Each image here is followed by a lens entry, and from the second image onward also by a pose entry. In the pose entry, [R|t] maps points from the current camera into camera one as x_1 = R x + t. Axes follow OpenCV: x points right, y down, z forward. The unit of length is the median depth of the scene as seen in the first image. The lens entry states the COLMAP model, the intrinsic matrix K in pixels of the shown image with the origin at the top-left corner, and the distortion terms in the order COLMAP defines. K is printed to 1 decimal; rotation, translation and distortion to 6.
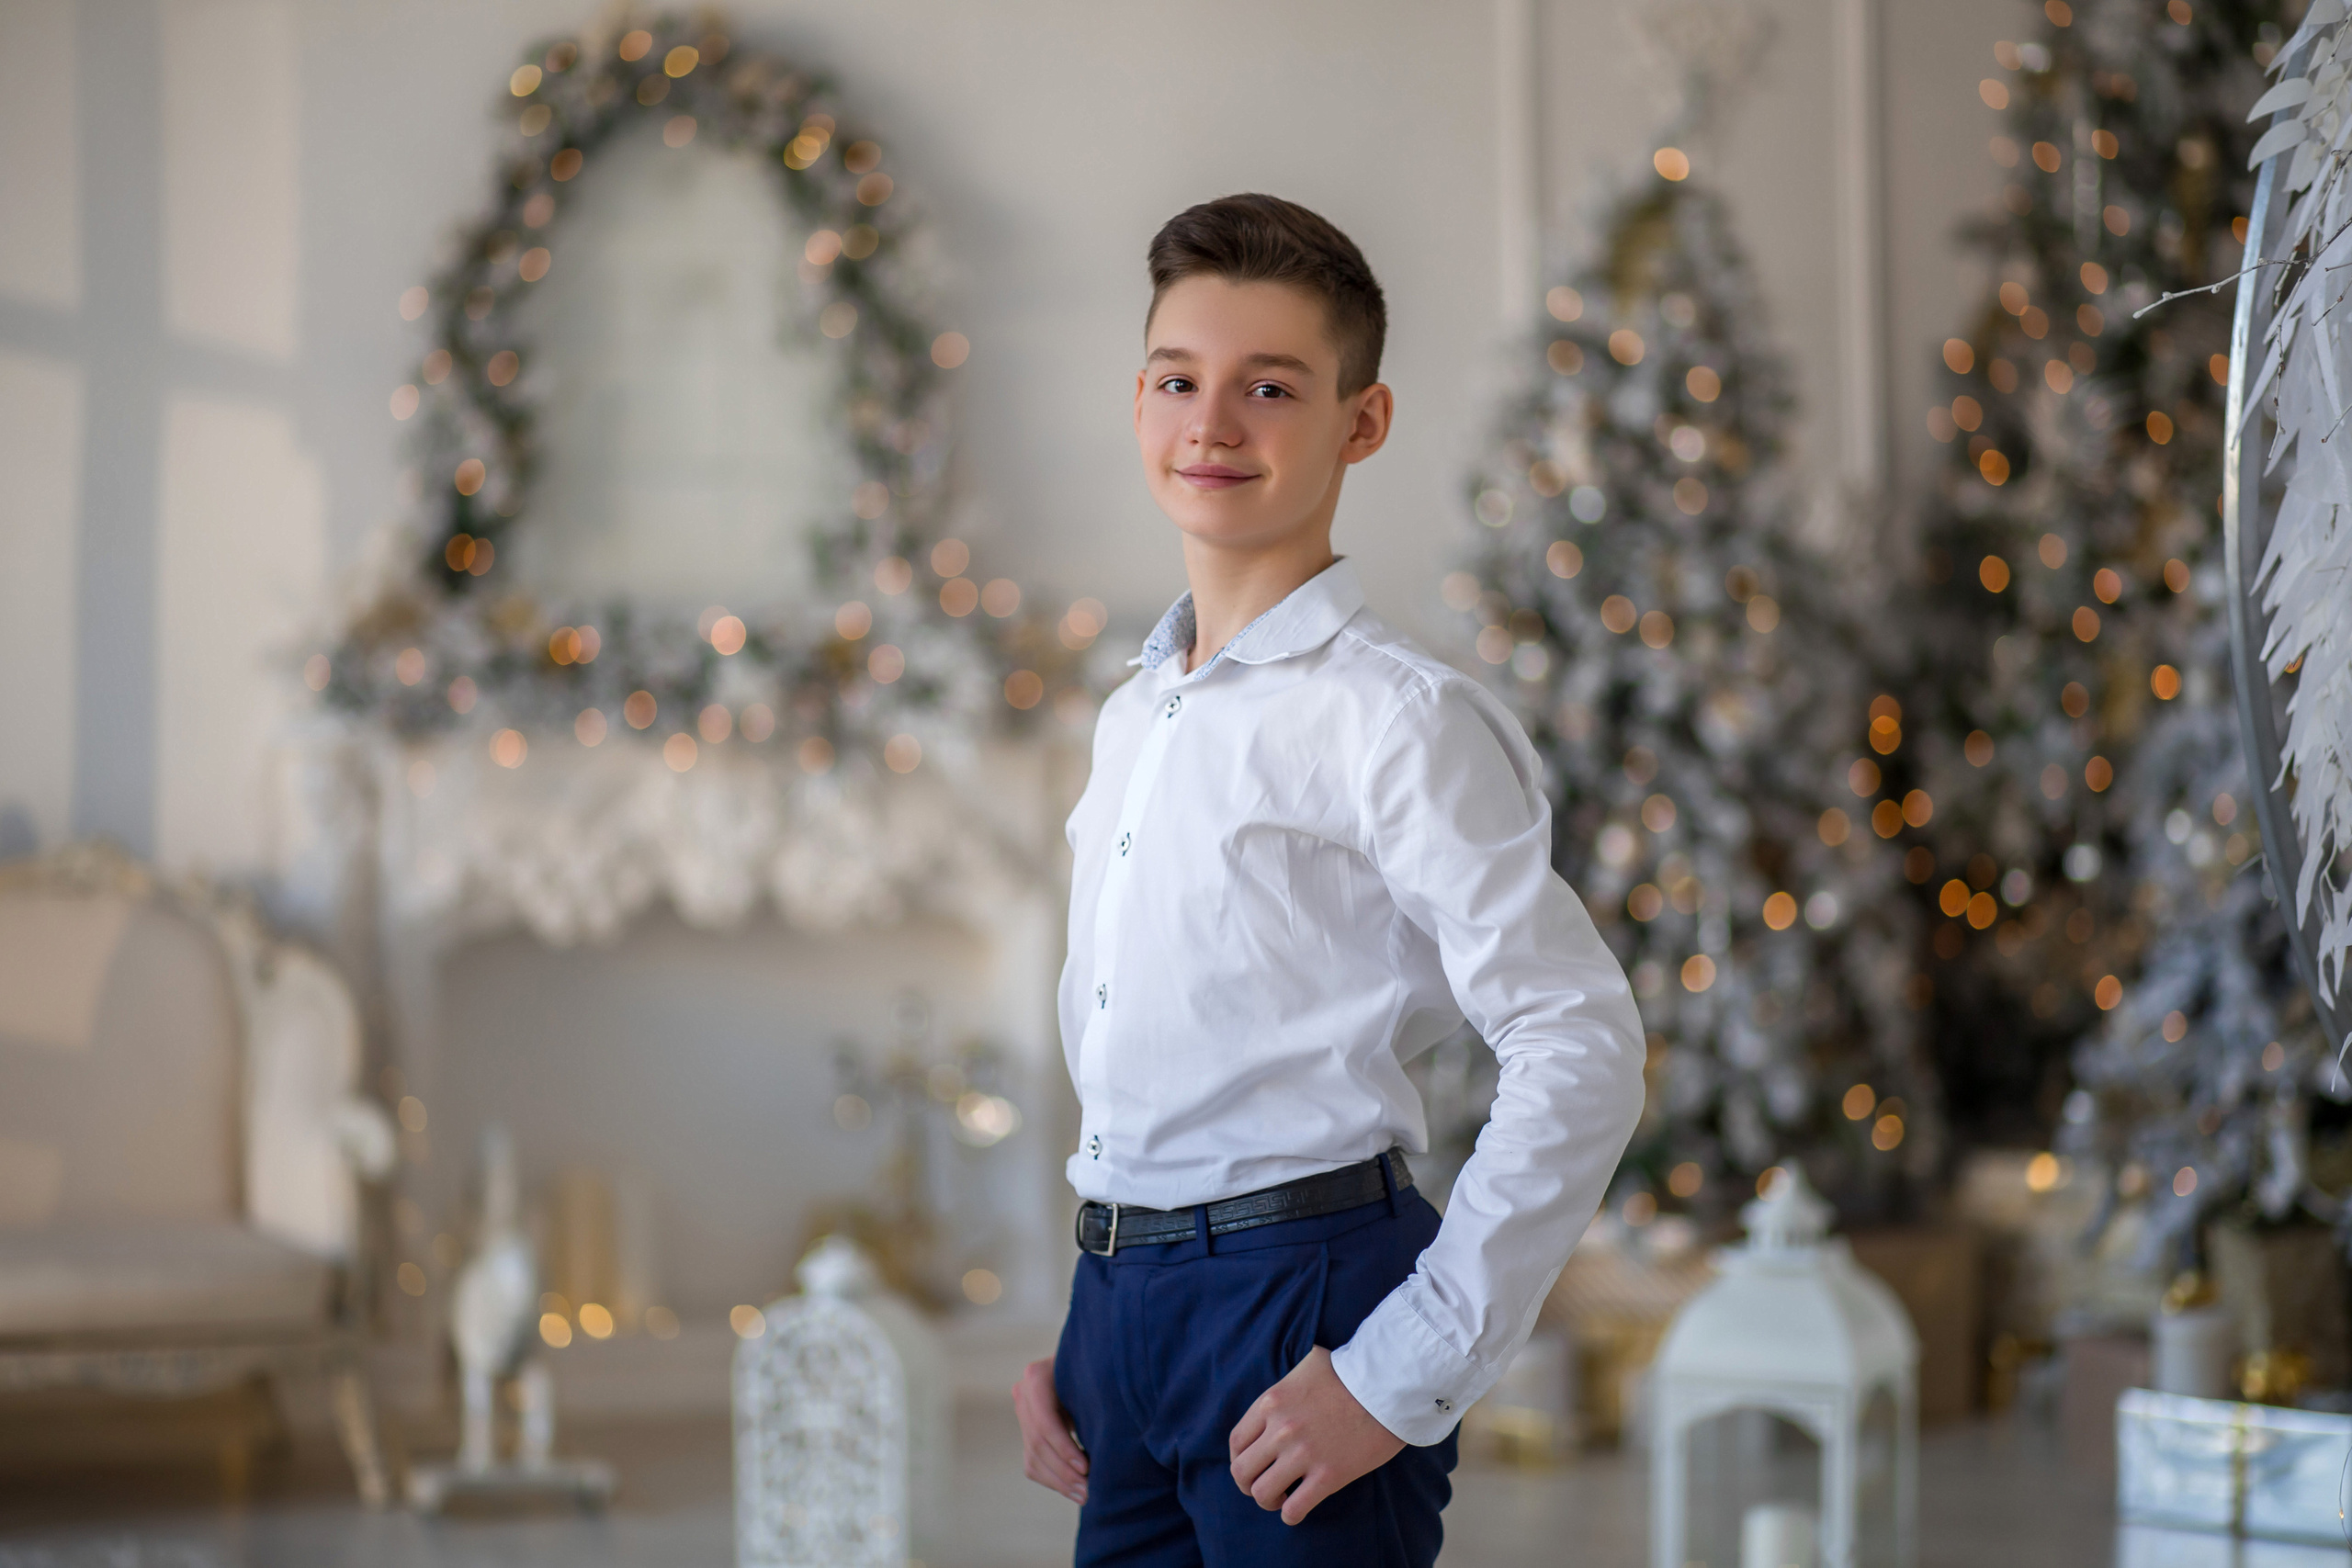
lens RADIAL K [[5917.6, 0, 1176.0], [0, 5917.6, 784.0], [0, 0, 1]] dist [0.063559, -0.248232]
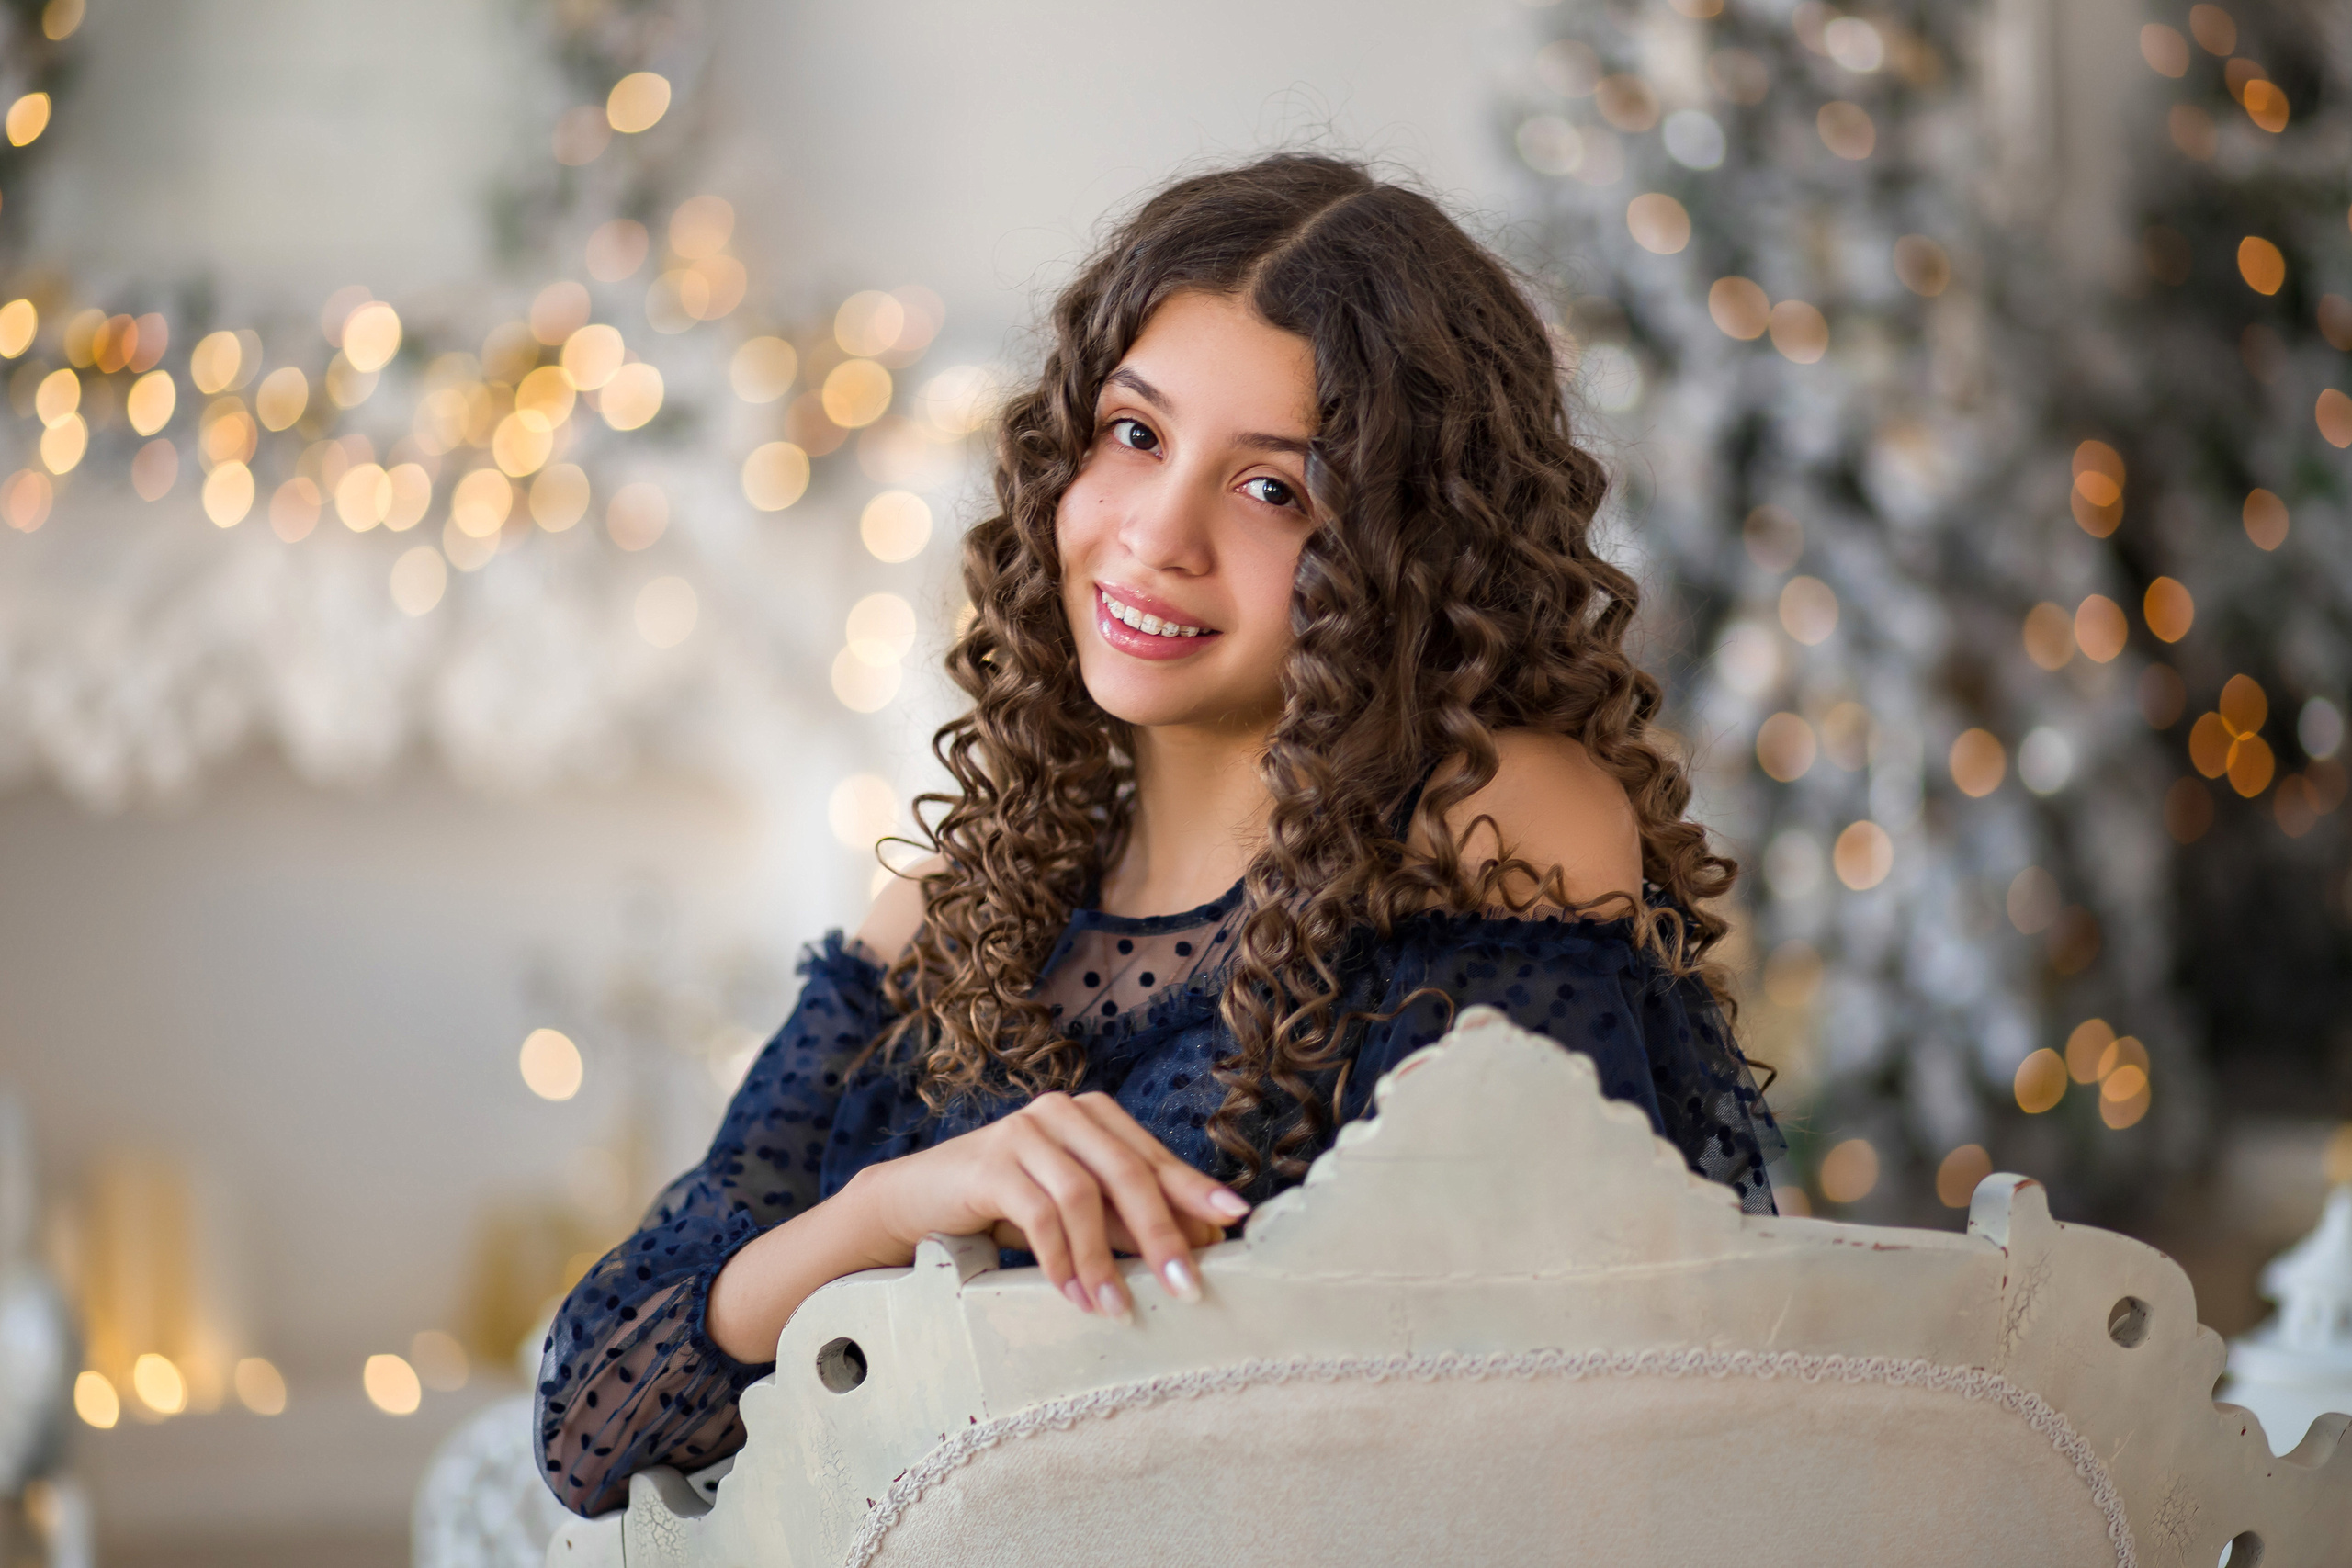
lens RADIAL K [[5917.6, 0, 1176.0], [0, 5917.6, 784.0], [0, 0, 1]] dist [0.063559, -0.248232]
pose [[0.996311, 0.005299, 0.085655, -0.043456], [-0.006841, 0.999820, 0.017717, 0.012763], [-0.085546, -0.018237, 0.996167, 0.350012]]
